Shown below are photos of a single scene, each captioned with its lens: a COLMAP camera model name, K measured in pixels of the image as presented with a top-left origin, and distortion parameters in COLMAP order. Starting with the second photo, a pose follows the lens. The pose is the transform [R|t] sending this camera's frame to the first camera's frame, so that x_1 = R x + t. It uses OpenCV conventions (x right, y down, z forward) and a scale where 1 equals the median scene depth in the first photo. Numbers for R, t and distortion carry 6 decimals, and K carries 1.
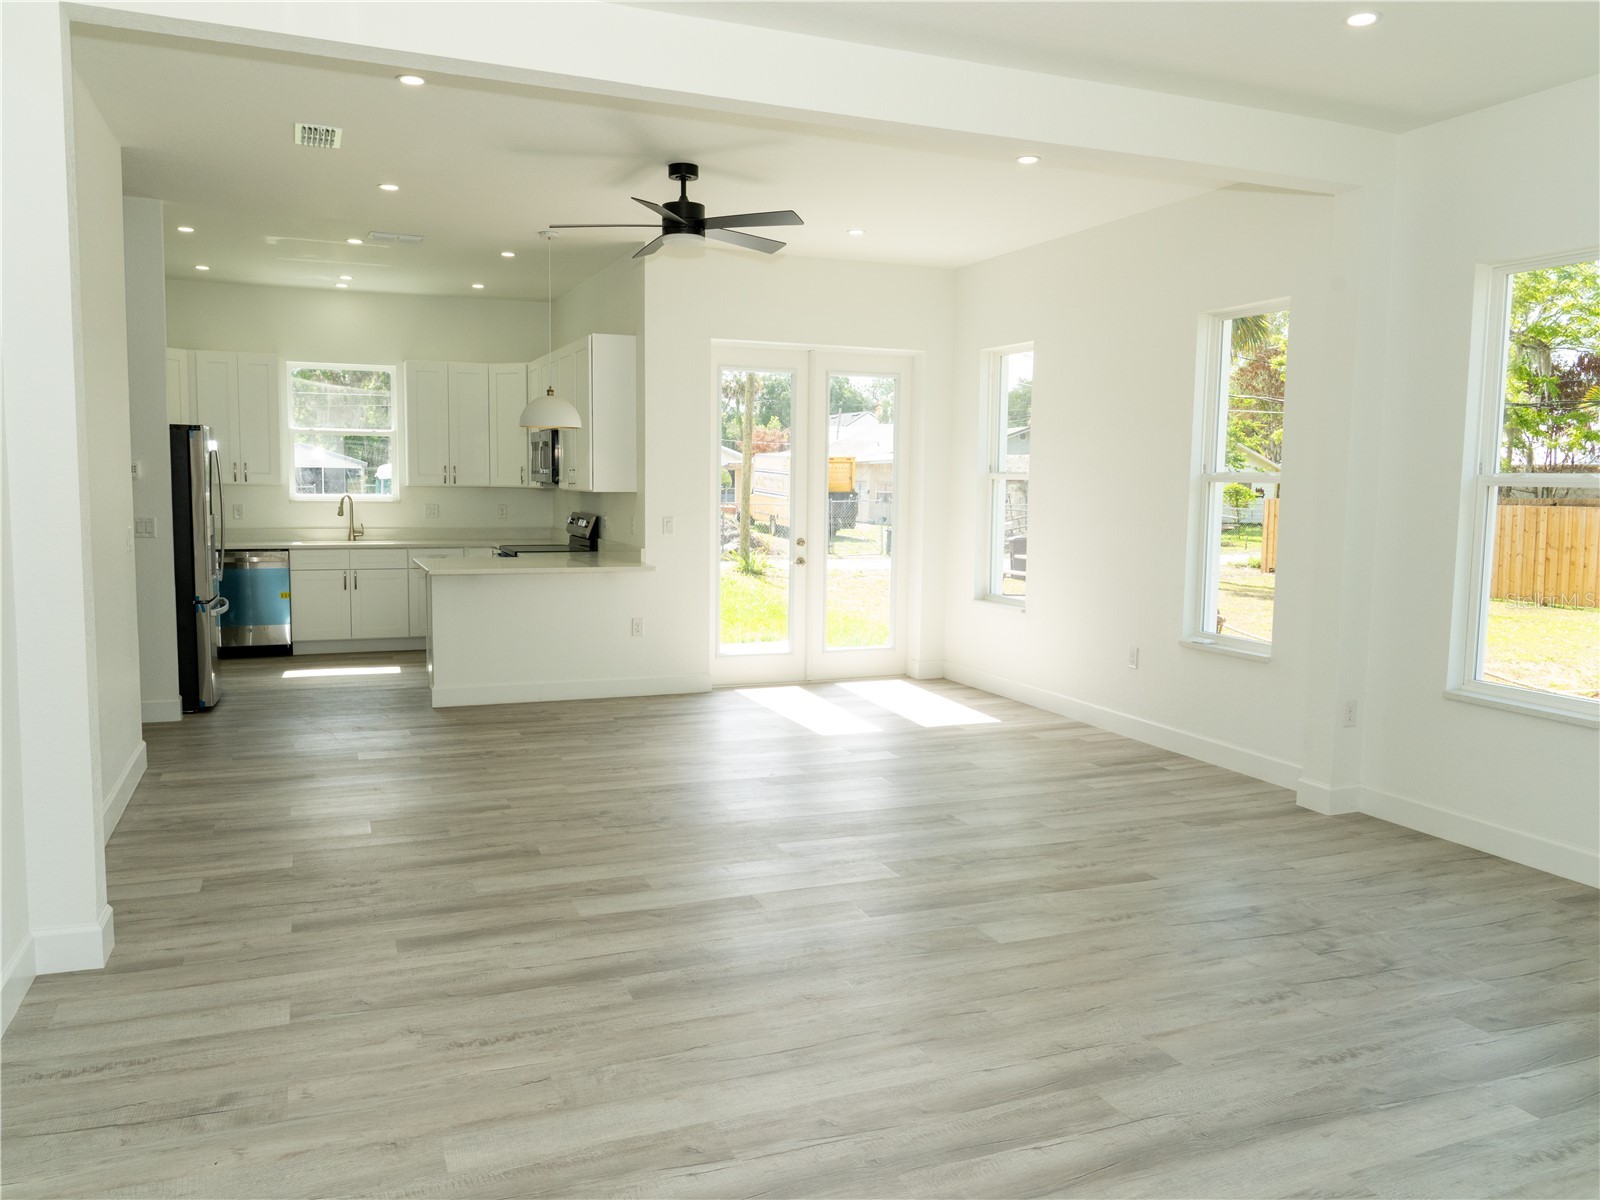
lens RADIAL K [[1205.3, 0, 806.1], [0, 1205.3, 603.4], [0, 0, 1]] dist [-0.019377, 0.002041]
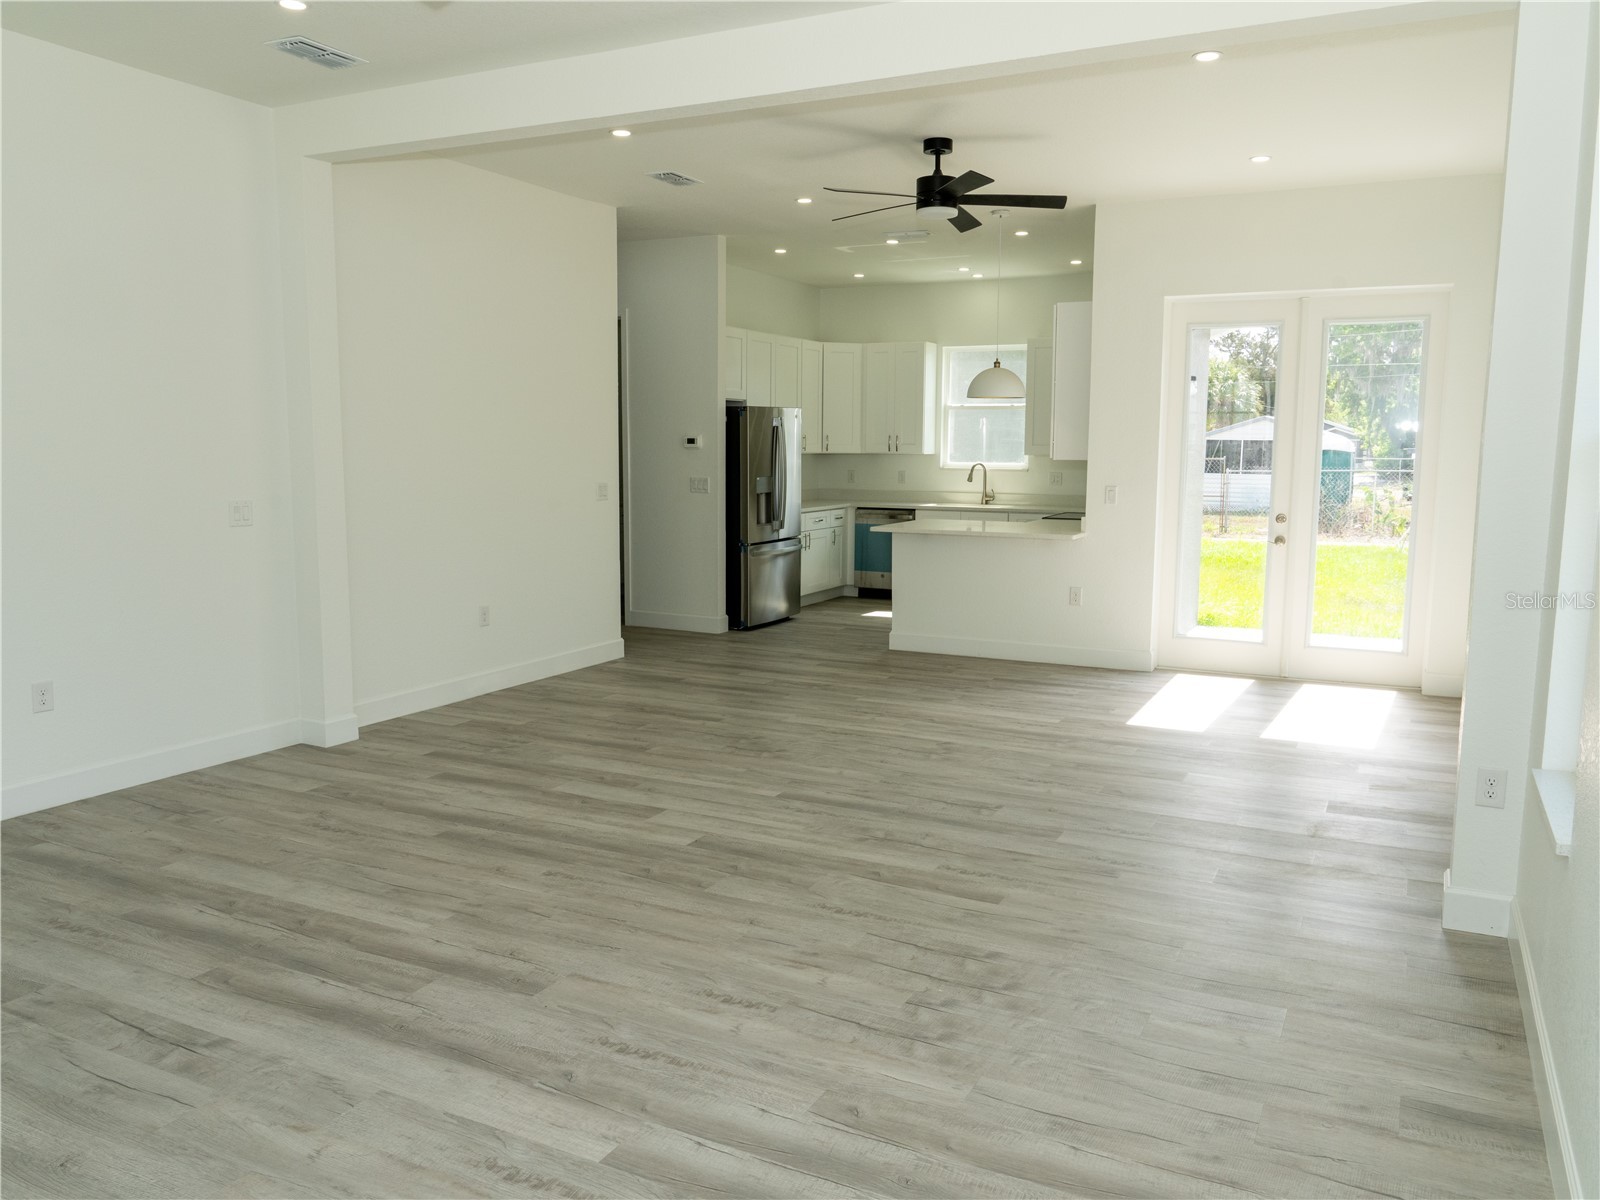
lens RADIAL K [[1205.3, 0, 818.5], [0, 1205.3, 600.7], [0, 0, 1]] dist [-0.019377, 0.002041]
pose [[0.658148, 0.088337, -0.747689, 0.841335], [-0.073402, 0.995891, 0.053050, -0.024674], [0.749302, 0.019967, 0.661927, 0.328782]]
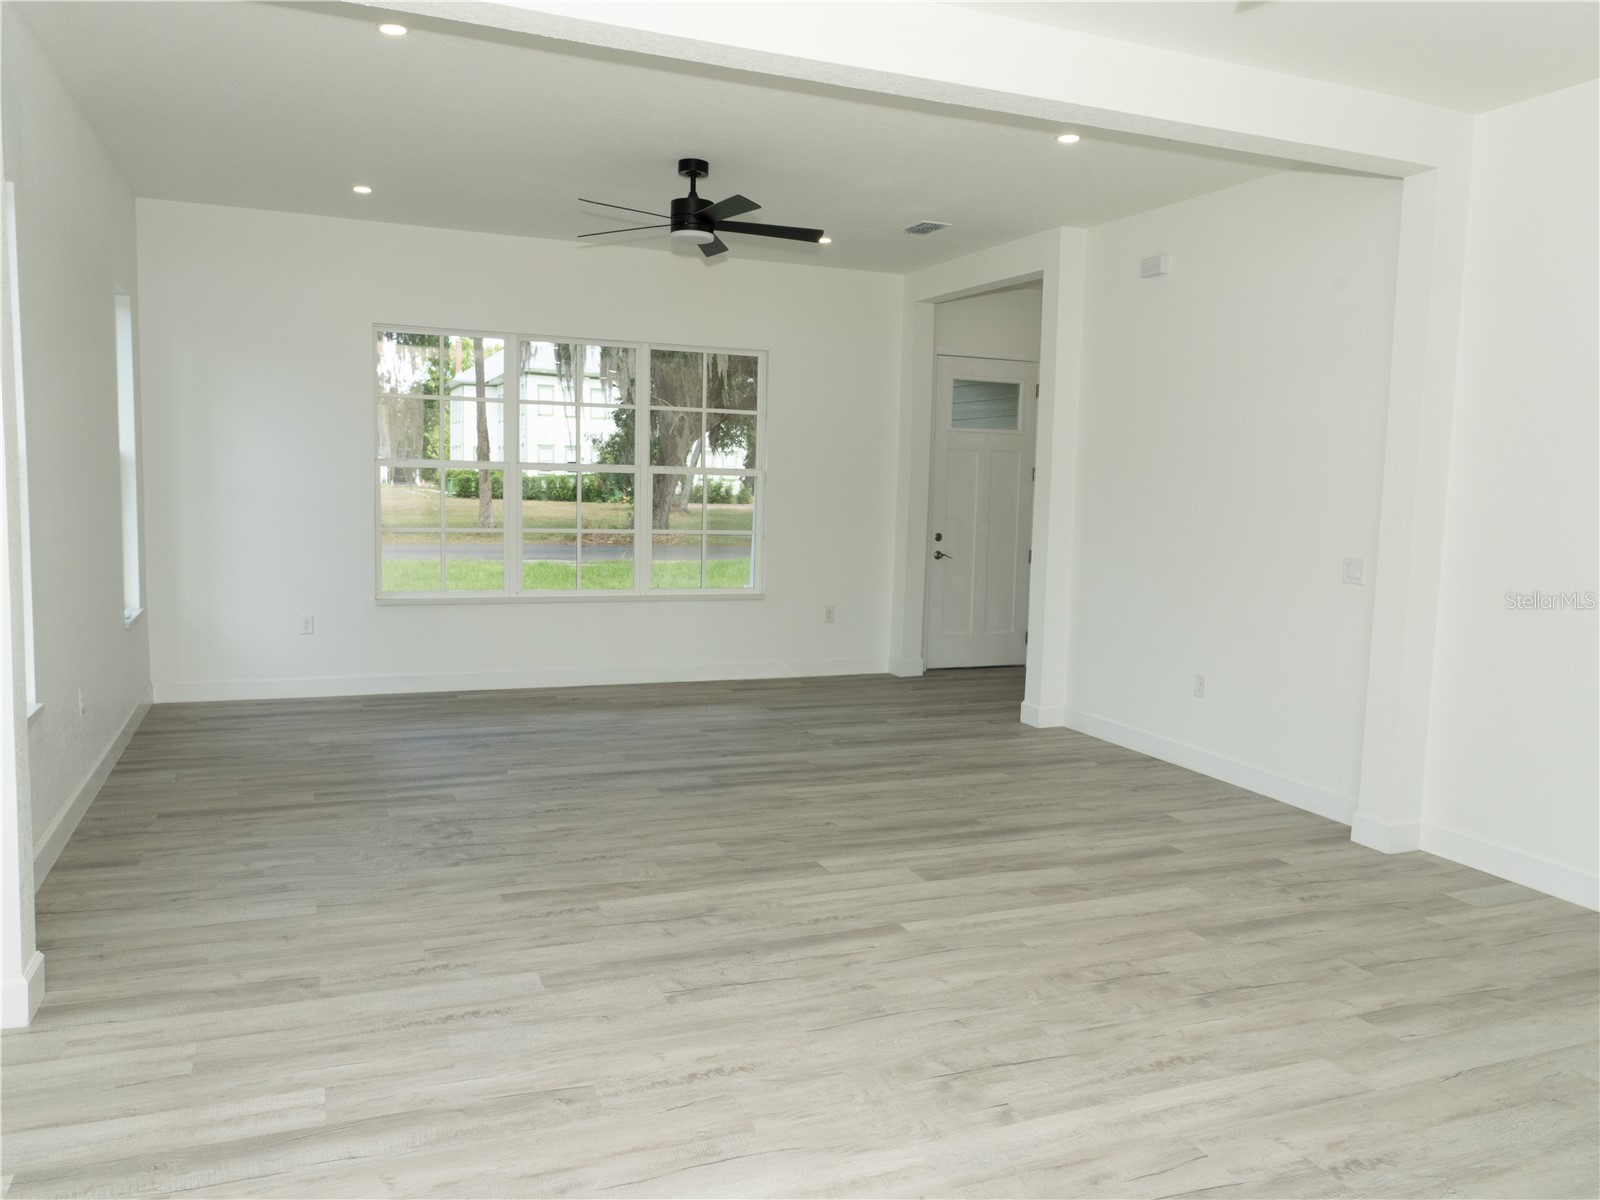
lens RADIAL K [[1205.3, 0, 806.9], [0, 1205.3, 599.9], [0, 0, 1]] dist [-0.019377, 0.002041]
pose [[-0.999001, -0.044225, -0.006426, 0.072994], [-0.044618, 0.978900, 0.199409, -0.190820], [-0.002529, 0.199496, -0.979895, 1.876867]]
